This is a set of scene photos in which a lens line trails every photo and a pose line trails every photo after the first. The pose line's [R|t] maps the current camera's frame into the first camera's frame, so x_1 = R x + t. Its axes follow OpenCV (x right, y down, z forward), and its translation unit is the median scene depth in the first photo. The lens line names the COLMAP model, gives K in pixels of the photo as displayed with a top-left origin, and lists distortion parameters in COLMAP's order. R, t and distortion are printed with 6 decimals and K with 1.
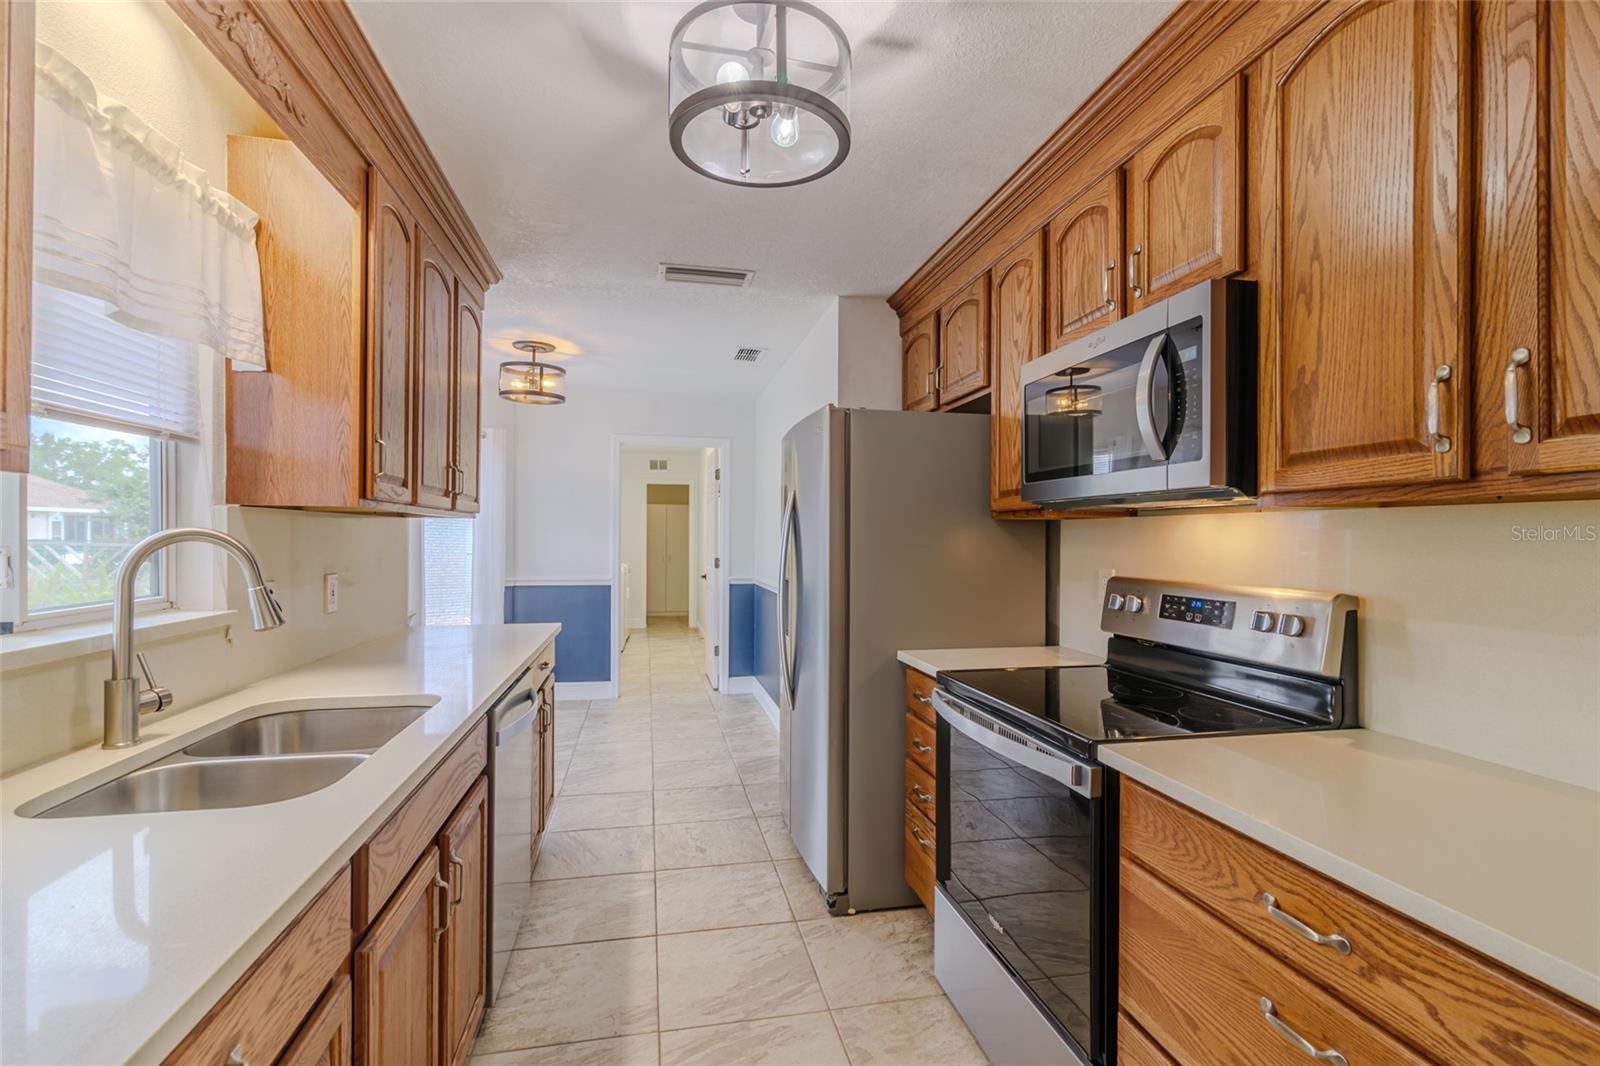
lens RADIAL K [[724.1, 0, 798.2], [0, 724.1, 539.6], [0, 0, 1]] dist [-0.000421, -0.000367]
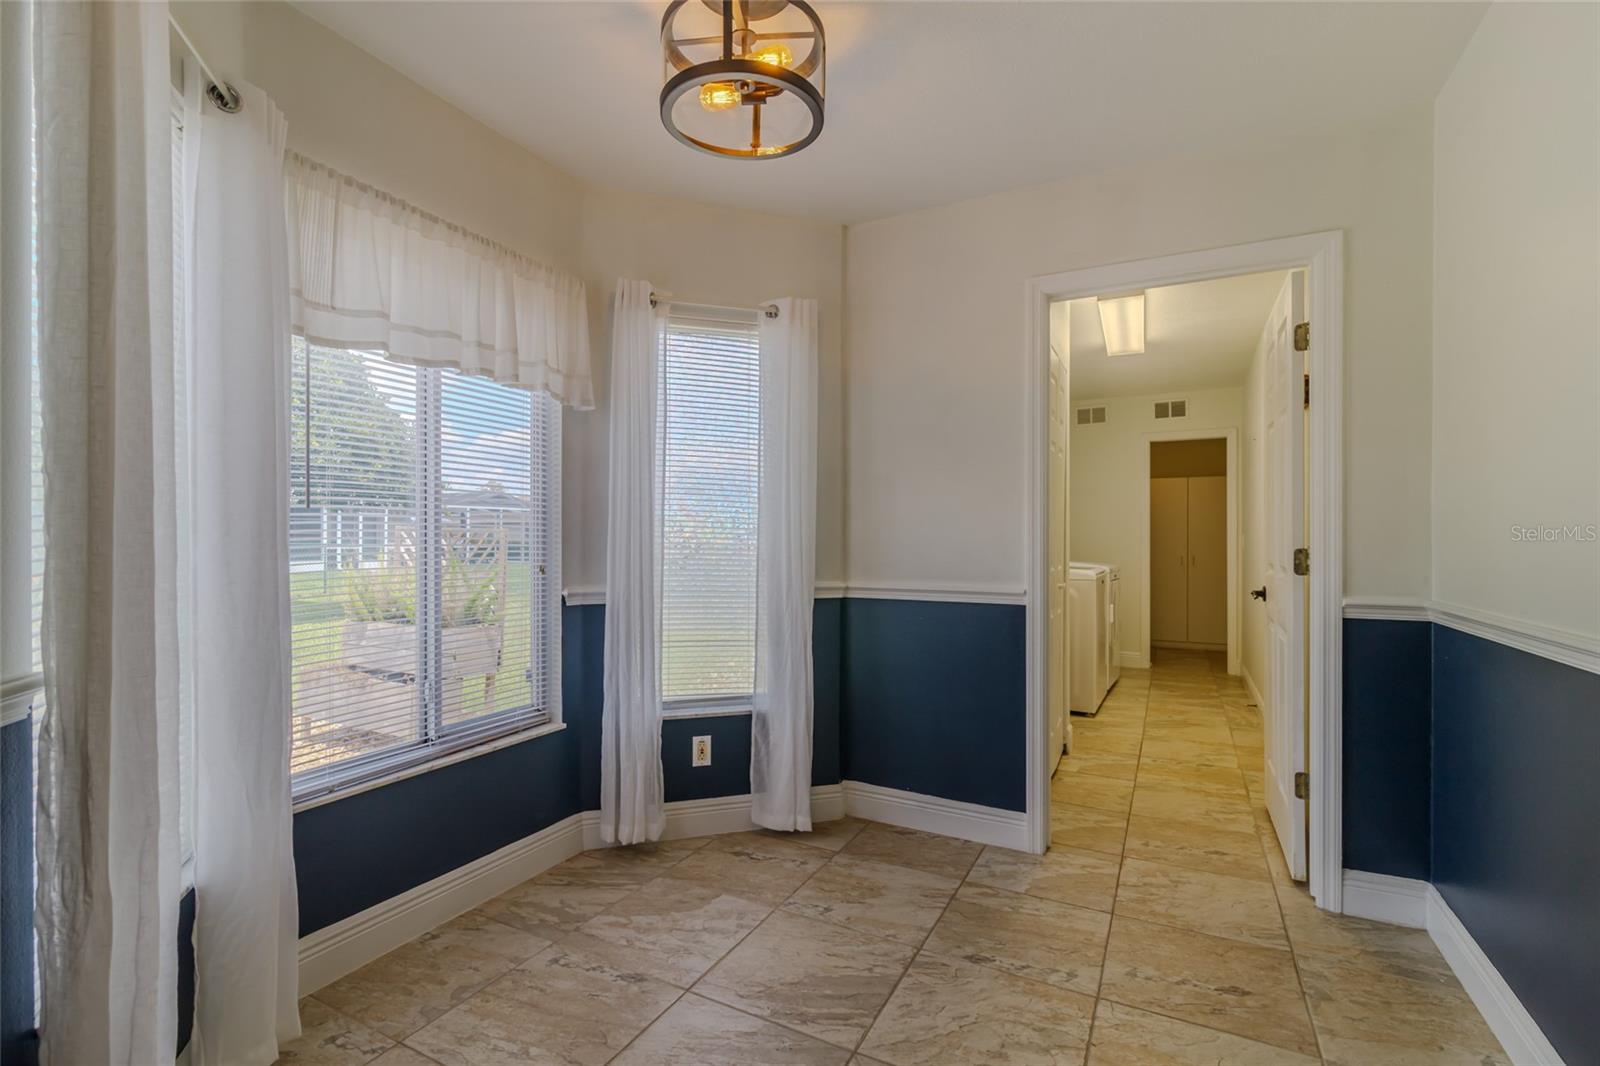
lens RADIAL K [[714.9, 0, 802.0], [0, 714.9, 538.4], [0, 0, 1]] dist [0.000779, -0.000042]
pose [[0.771049, -0.005256, -0.636754, -0.181144], [-0.000937, 0.999955, -0.009389, 0.057457], [0.636775, 0.007836, 0.771010, 1.293070]]
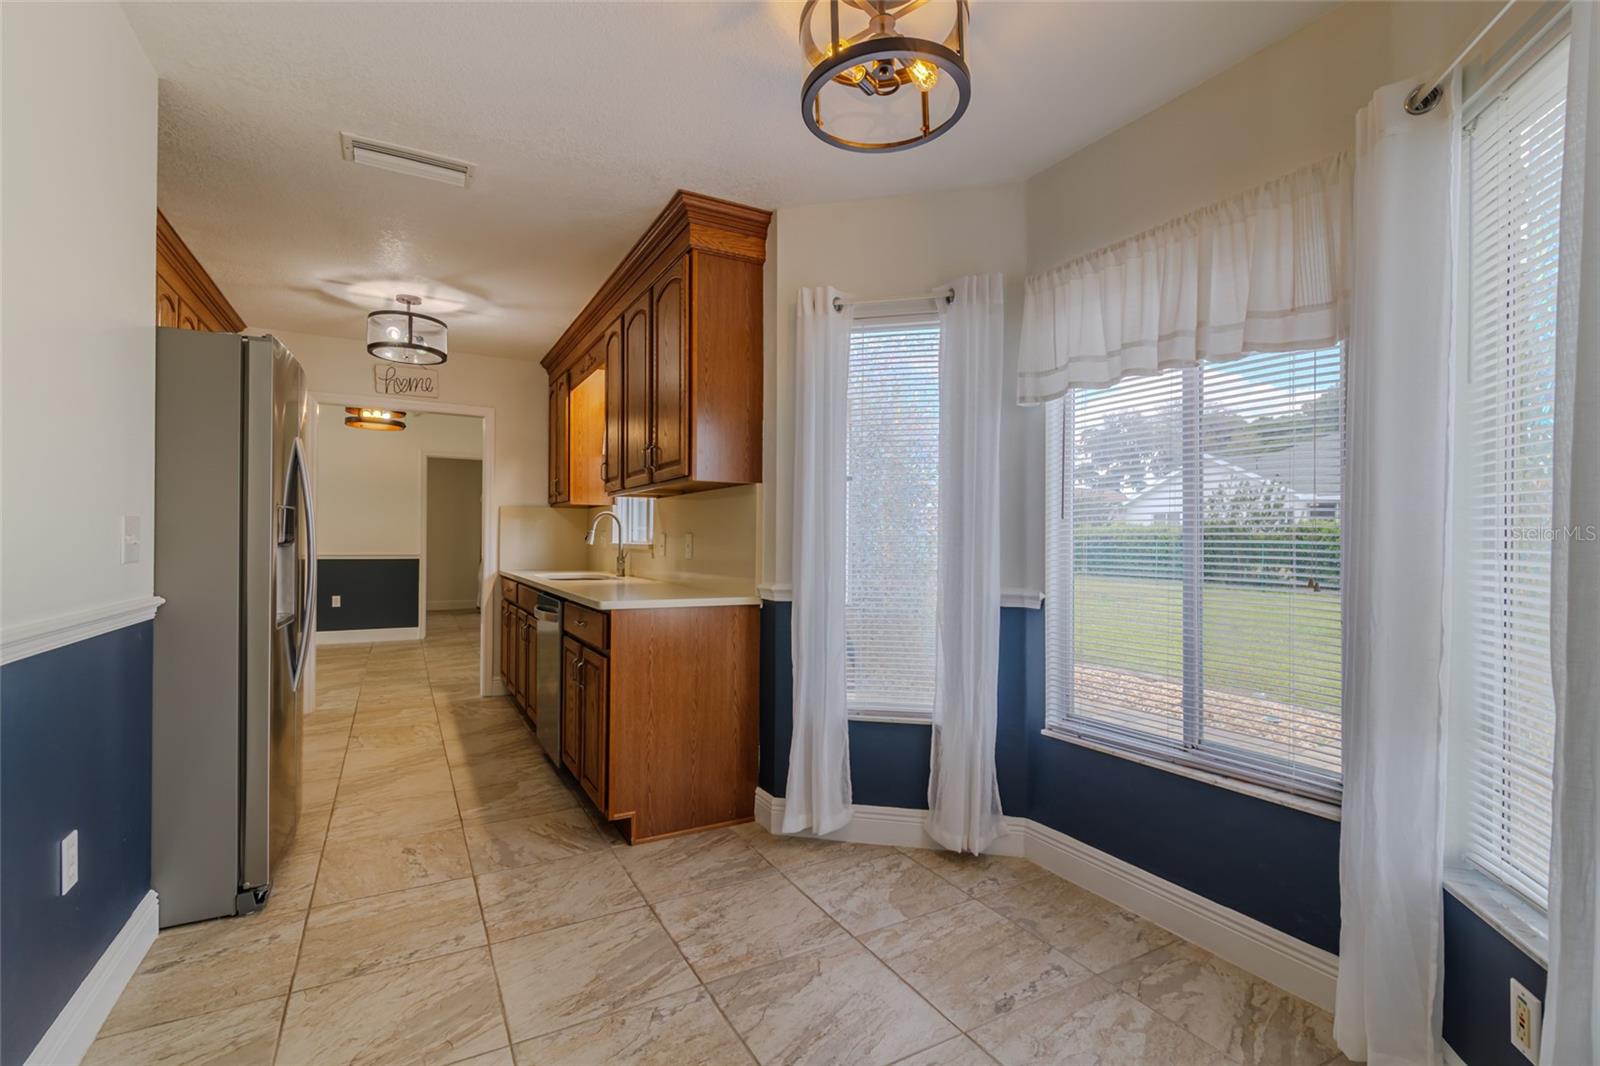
lens RADIAL K [[725.7, 0, 803.0], [0, 725.7, 539.7], [0, 0, 1]] dist [0.000256, 0.000104]
pose [[-0.953788, -0.012441, -0.300223, -0.388224], [-0.013377, 0.999910, 0.001063, 0.052538], [0.300183, 0.005030, -0.953868, 2.396550]]
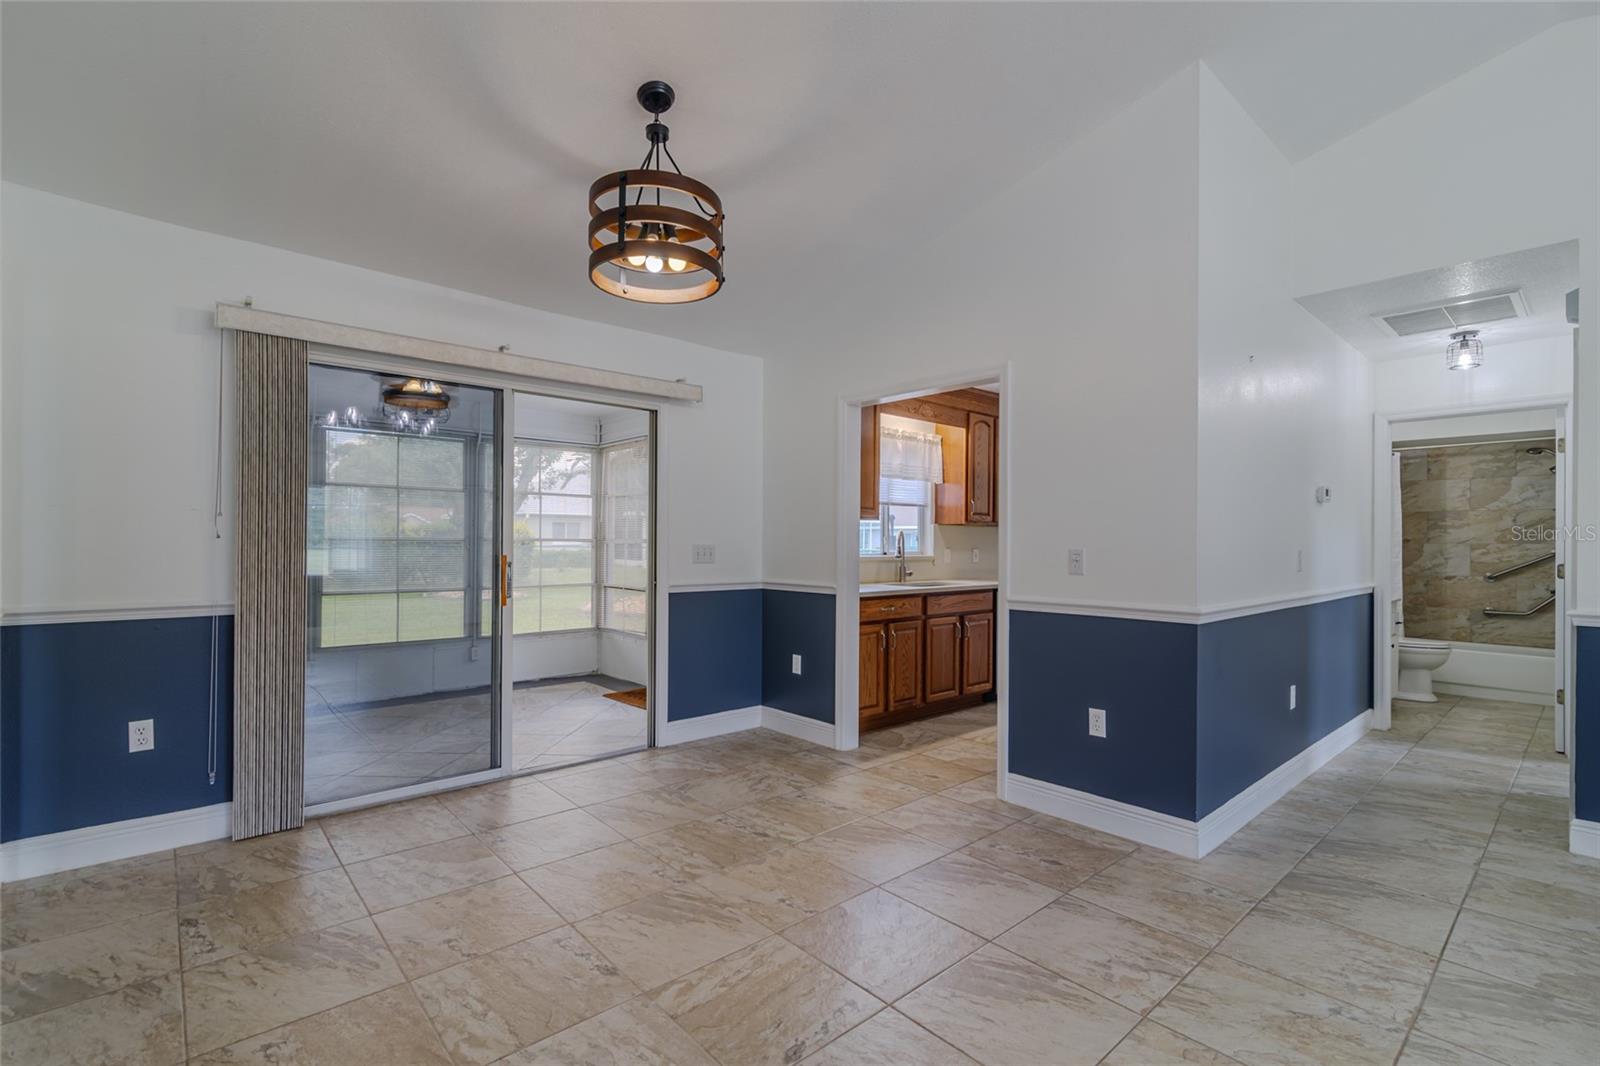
lens RADIAL K [[725.7, 0, 803.0], [0, 725.7, 539.7], [0, 0, 1]] dist [0.000256, 0.000104]
pose [[0.504200, -0.005426, -0.863570, 1.288324], [-0.007155, 0.999920, -0.010461, 0.044981], [0.863557, 0.011454, 0.504121, -0.869112]]
